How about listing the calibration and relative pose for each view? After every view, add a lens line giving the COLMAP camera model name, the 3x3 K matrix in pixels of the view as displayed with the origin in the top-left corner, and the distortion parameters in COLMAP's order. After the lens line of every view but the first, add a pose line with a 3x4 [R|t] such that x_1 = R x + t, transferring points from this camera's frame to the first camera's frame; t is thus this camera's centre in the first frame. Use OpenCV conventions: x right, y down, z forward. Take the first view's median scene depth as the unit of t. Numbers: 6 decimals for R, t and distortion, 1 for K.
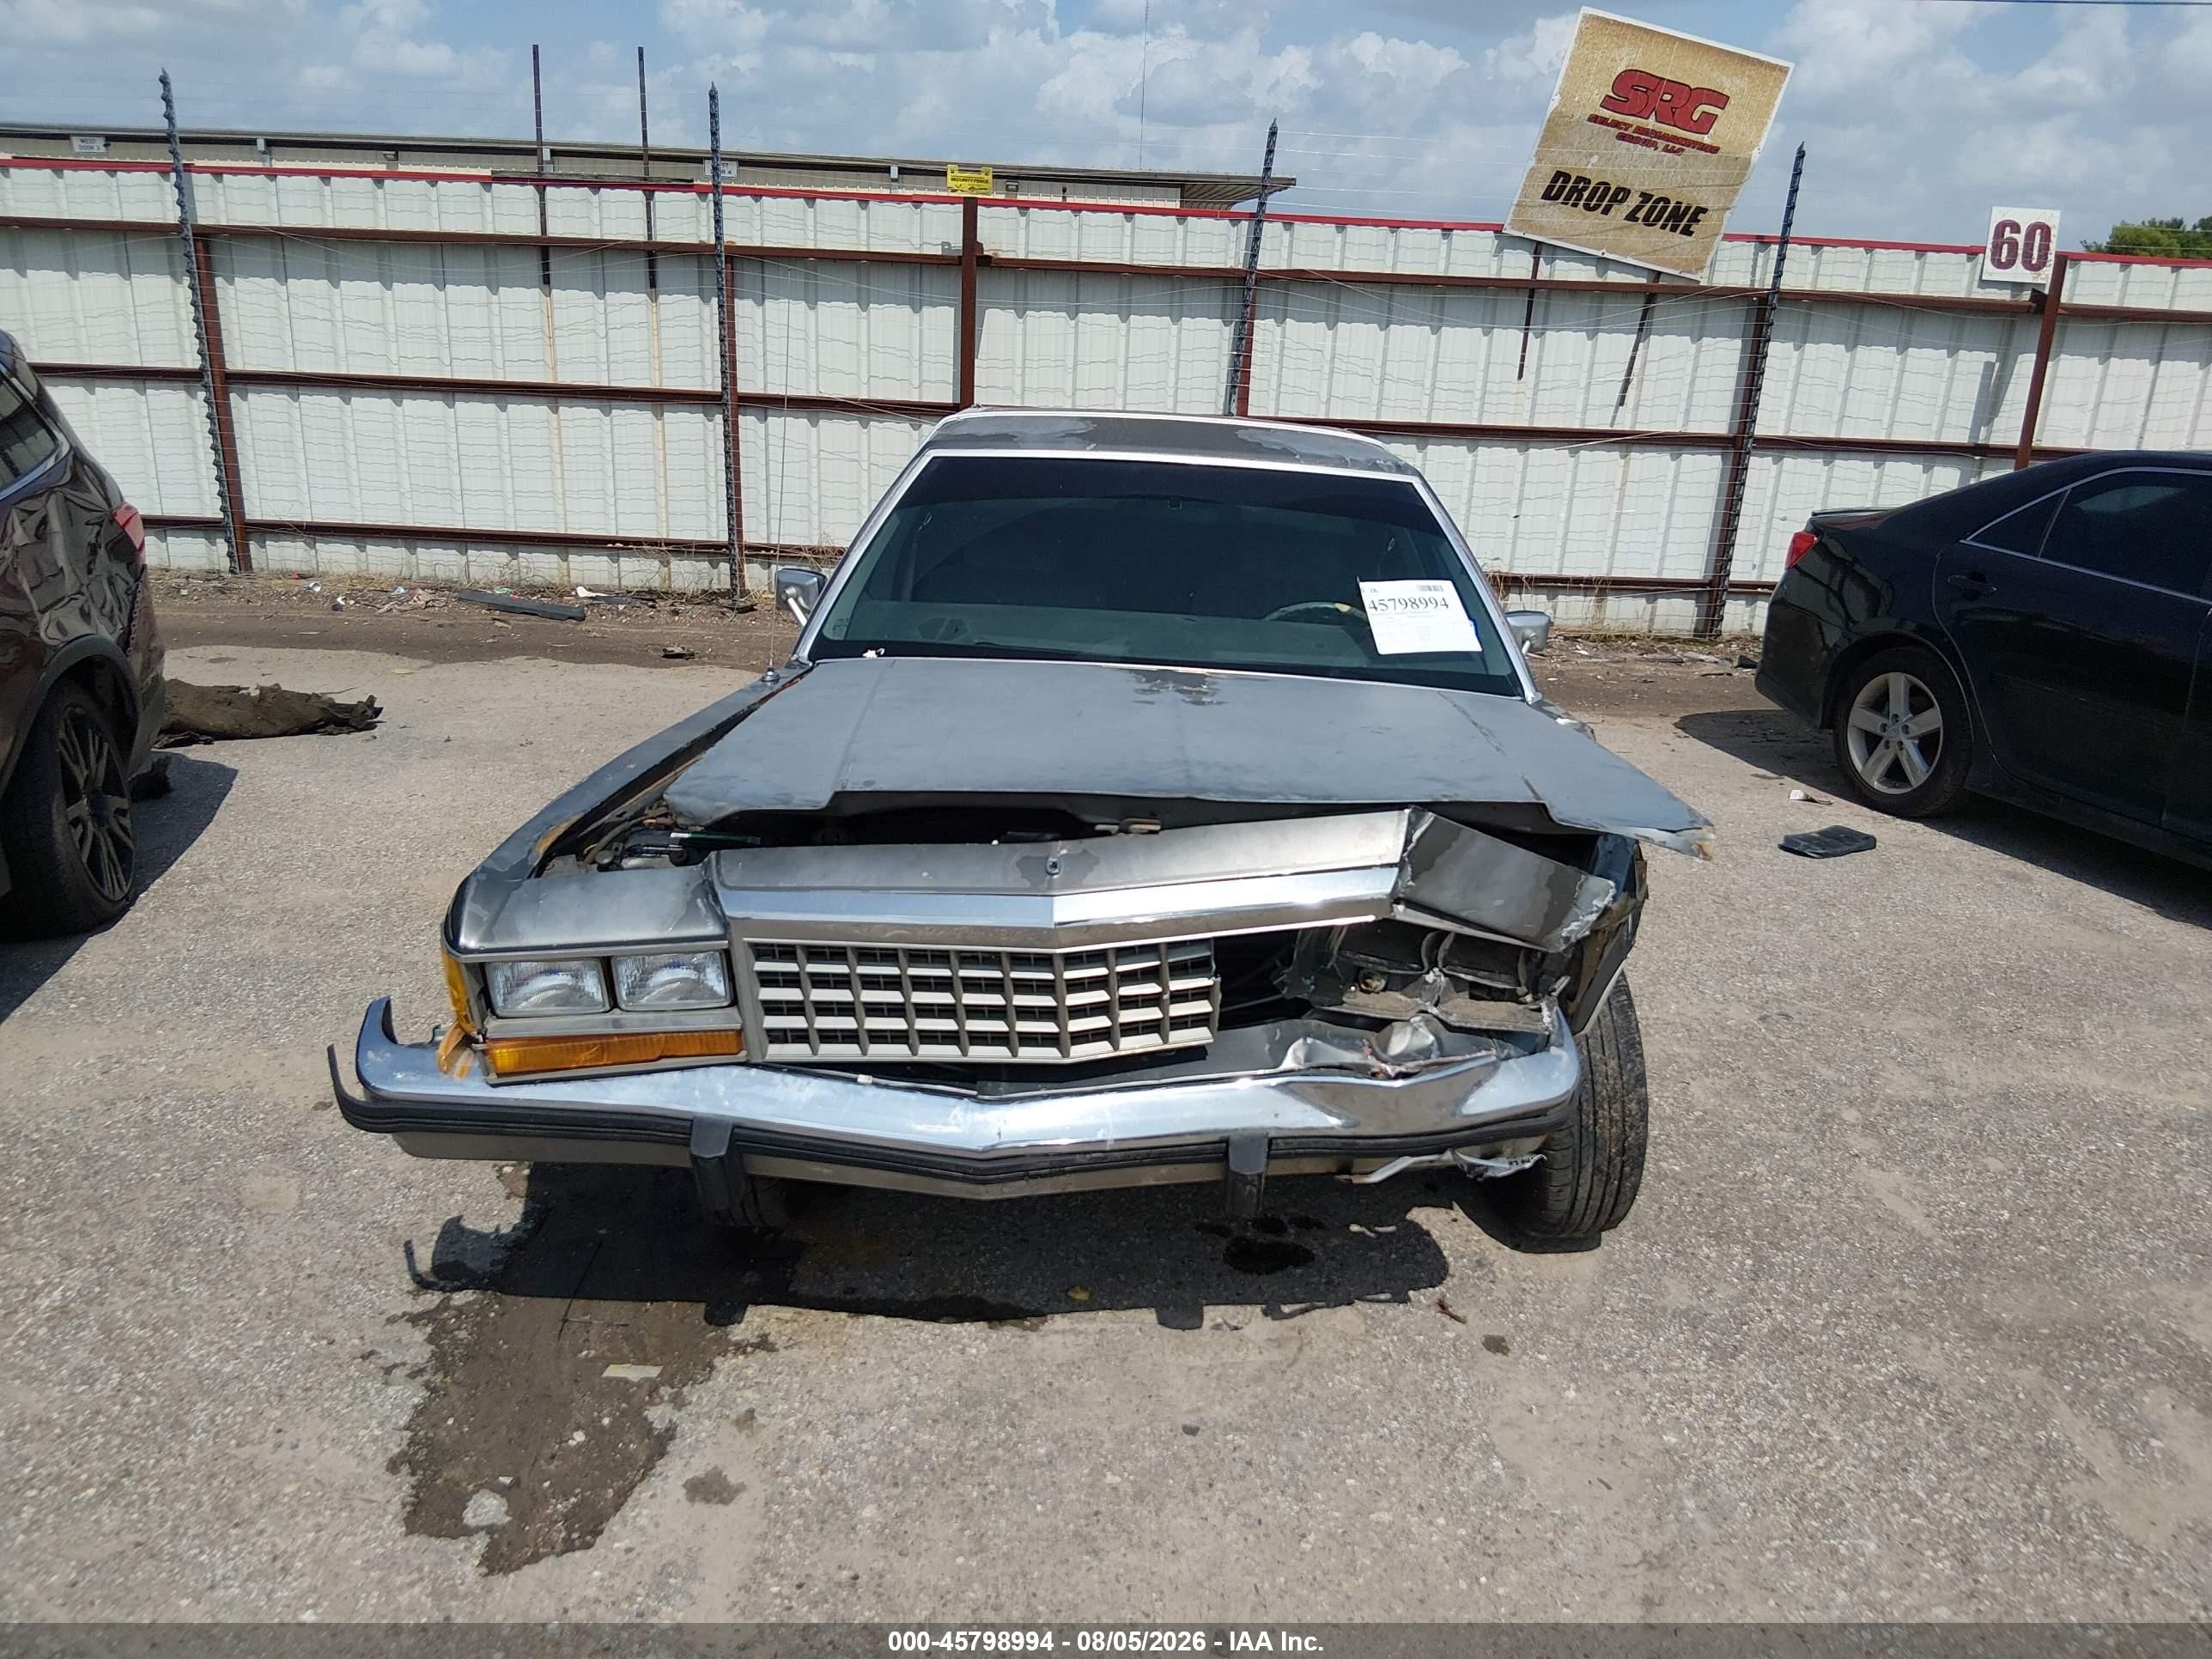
lens RADIAL K [[1671.7, 0, 1110.9], [0, 1671.7, 834.7], [0, 0, 1]] dist [0.073959, -0.120287]
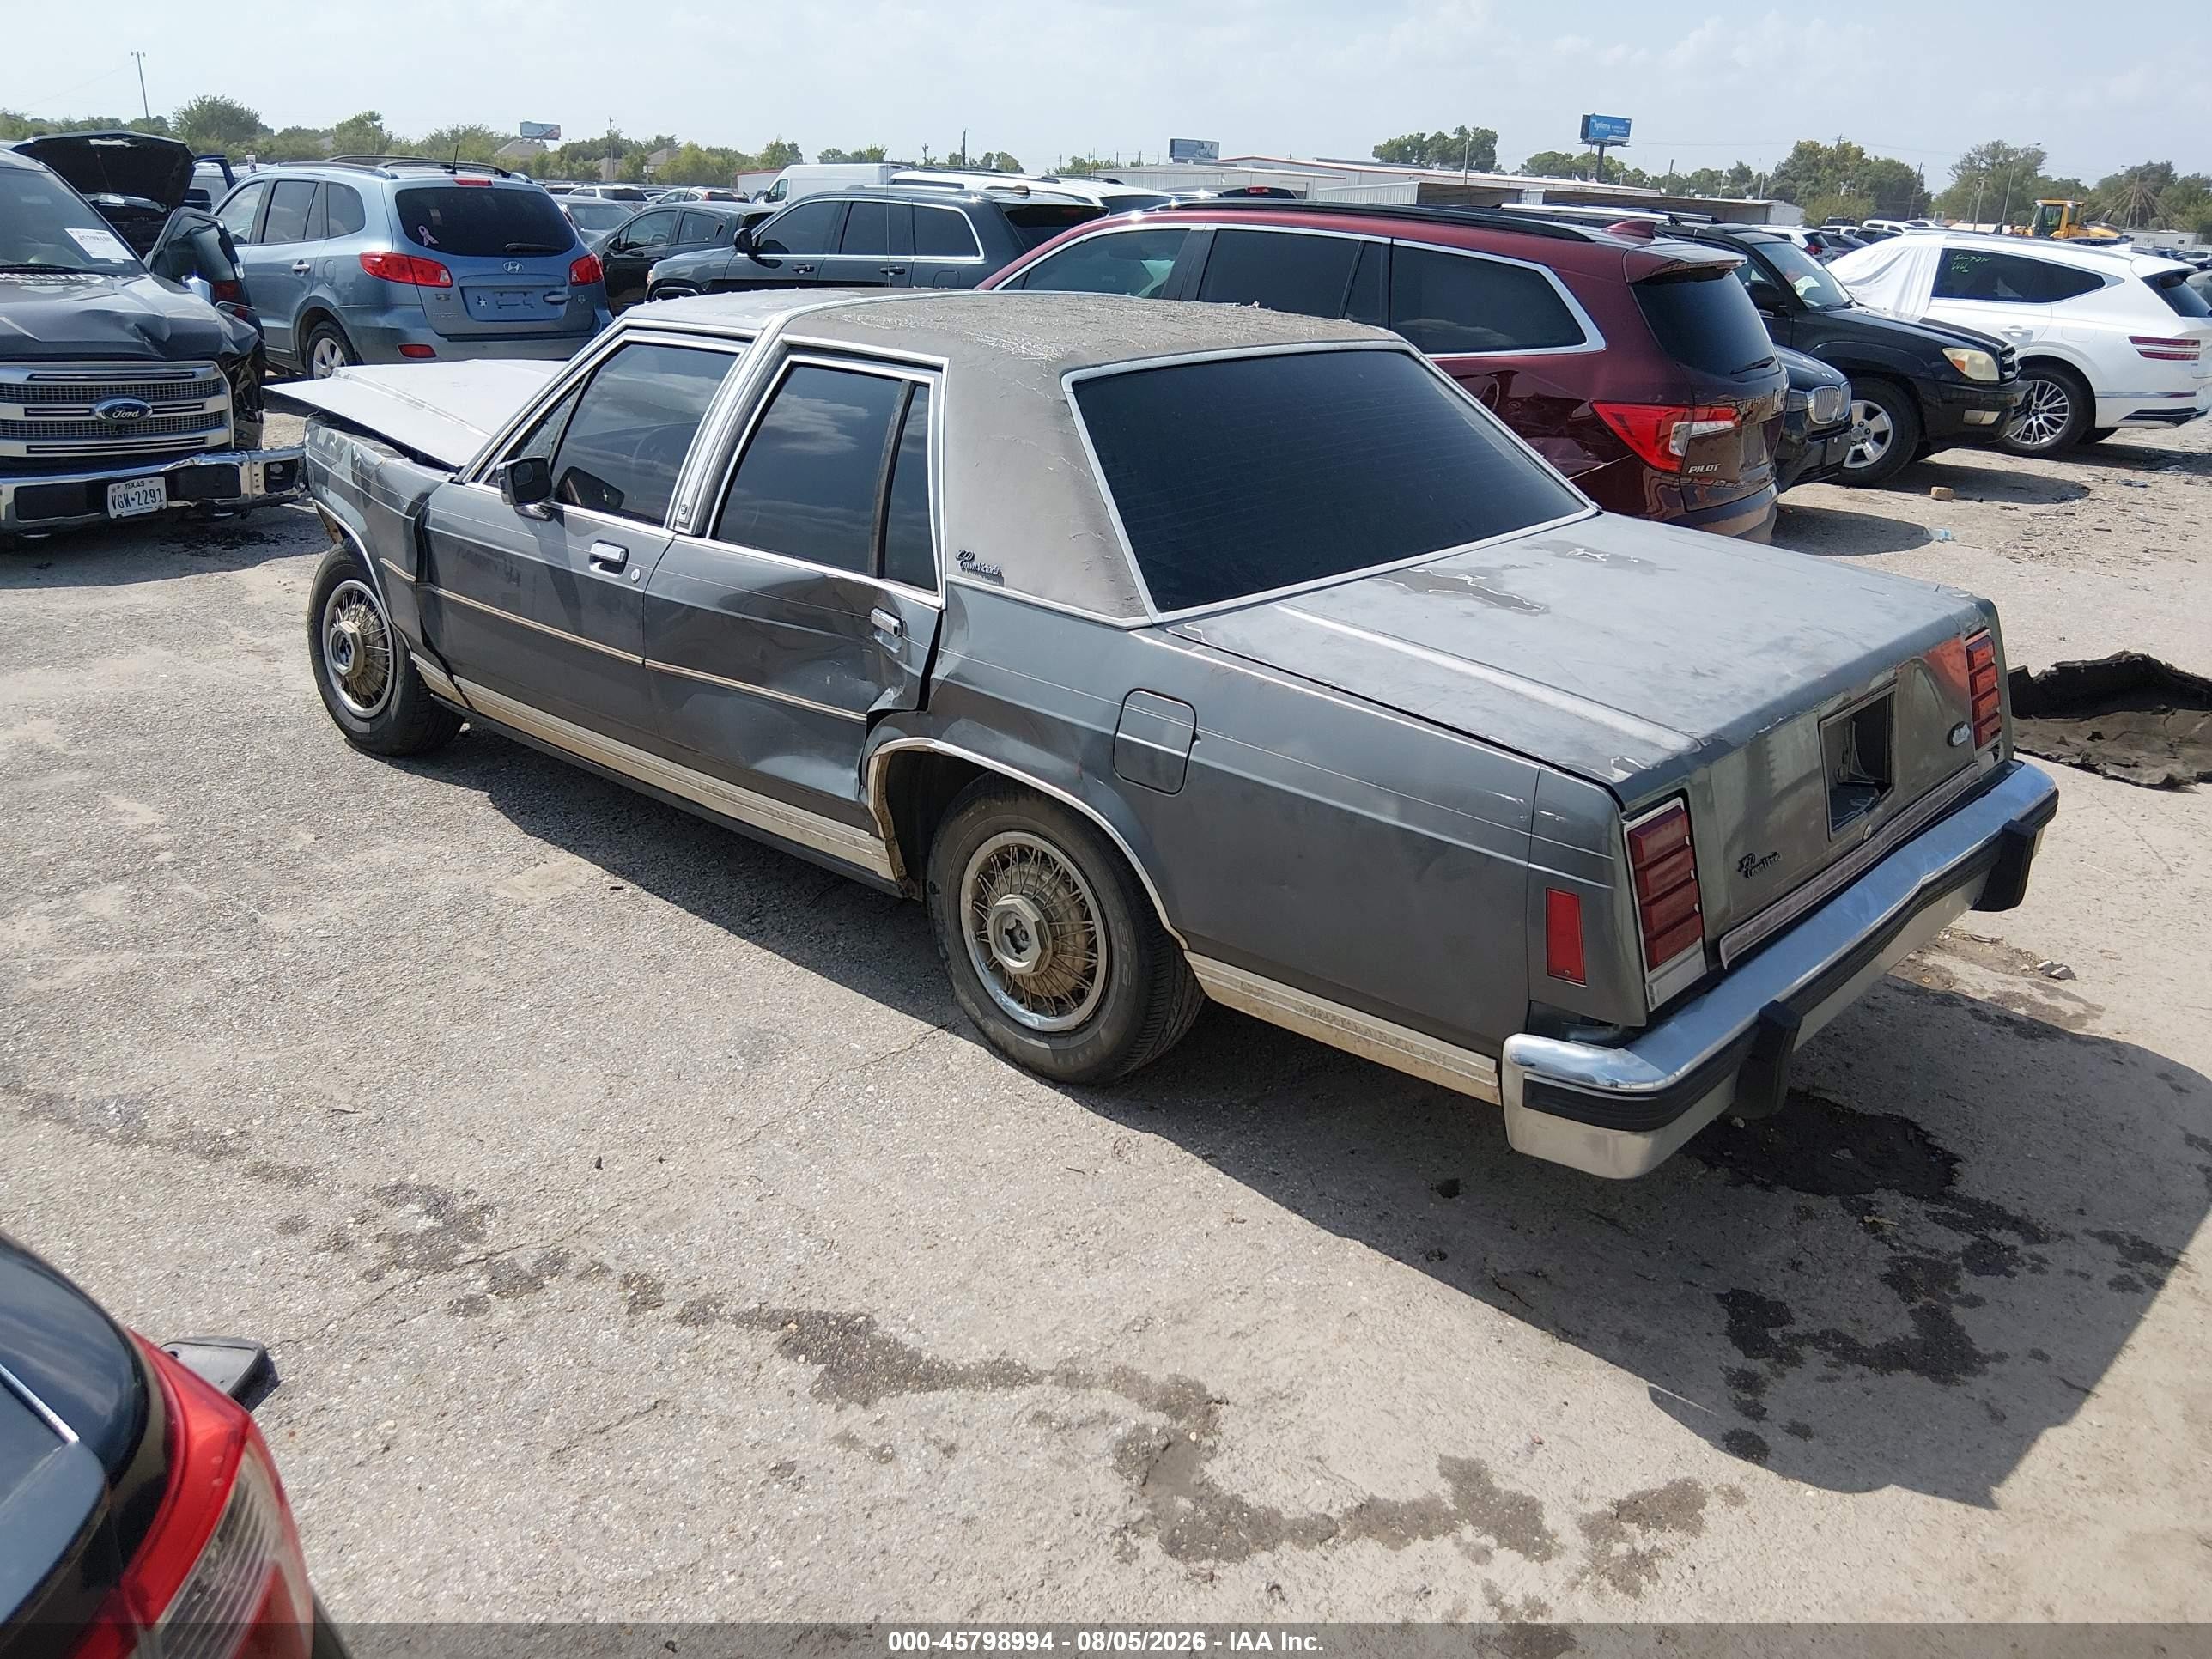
lens RADIAL K [[1671.7, 0, 1106.9], [0, 1671.7, 831.7], [0, 0, 1]] dist [0.073959, -0.120287]
pose [[-0.671144, 0.195281, -0.715144, 0.956467], [-0.276099, 0.829434, 0.485602, -0.655919], [0.687994, 0.523359, -0.502752, 2.323668]]
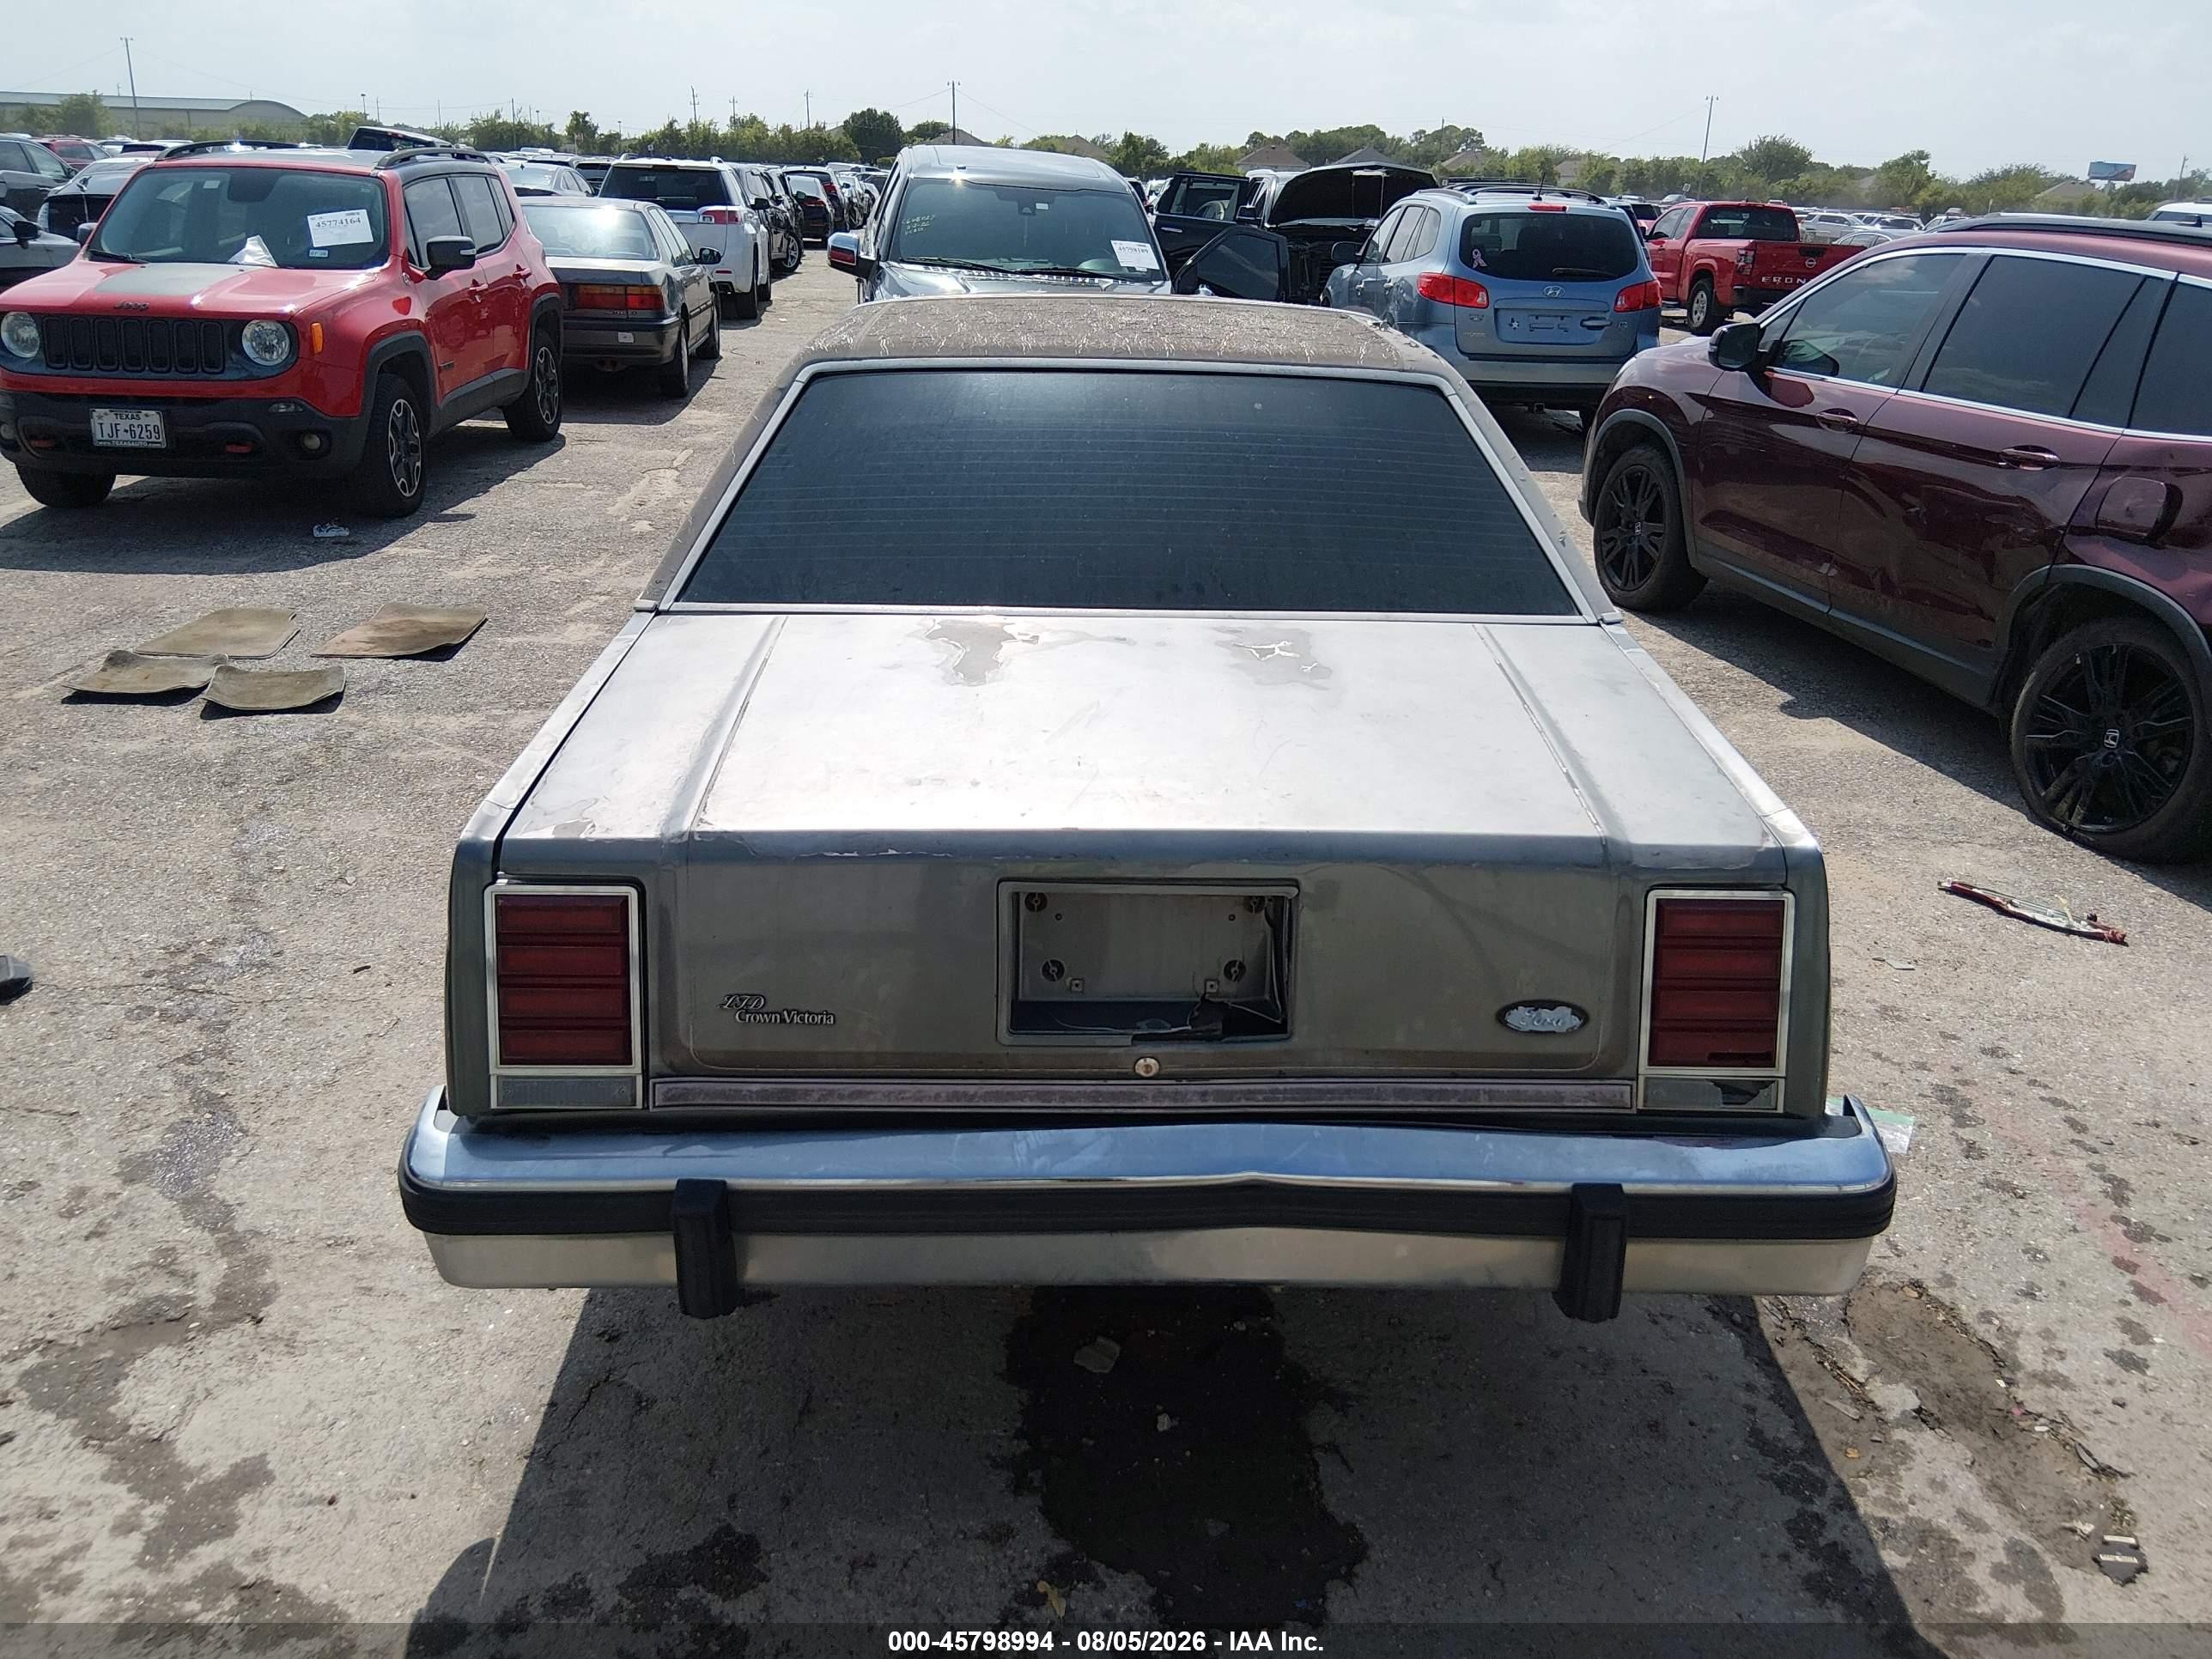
lens RADIAL K [[1671.7, 0, 1113.5], [0, 1671.7, 831.1], [0, 0, 1]] dist [0.073959, -0.120287]
pose [[-0.996461, -0.066022, -0.052034, 0.082599], [-0.084061, 0.785919, 0.612589, -0.788487], [0.000450, 0.614795, -0.788687, 2.597628]]
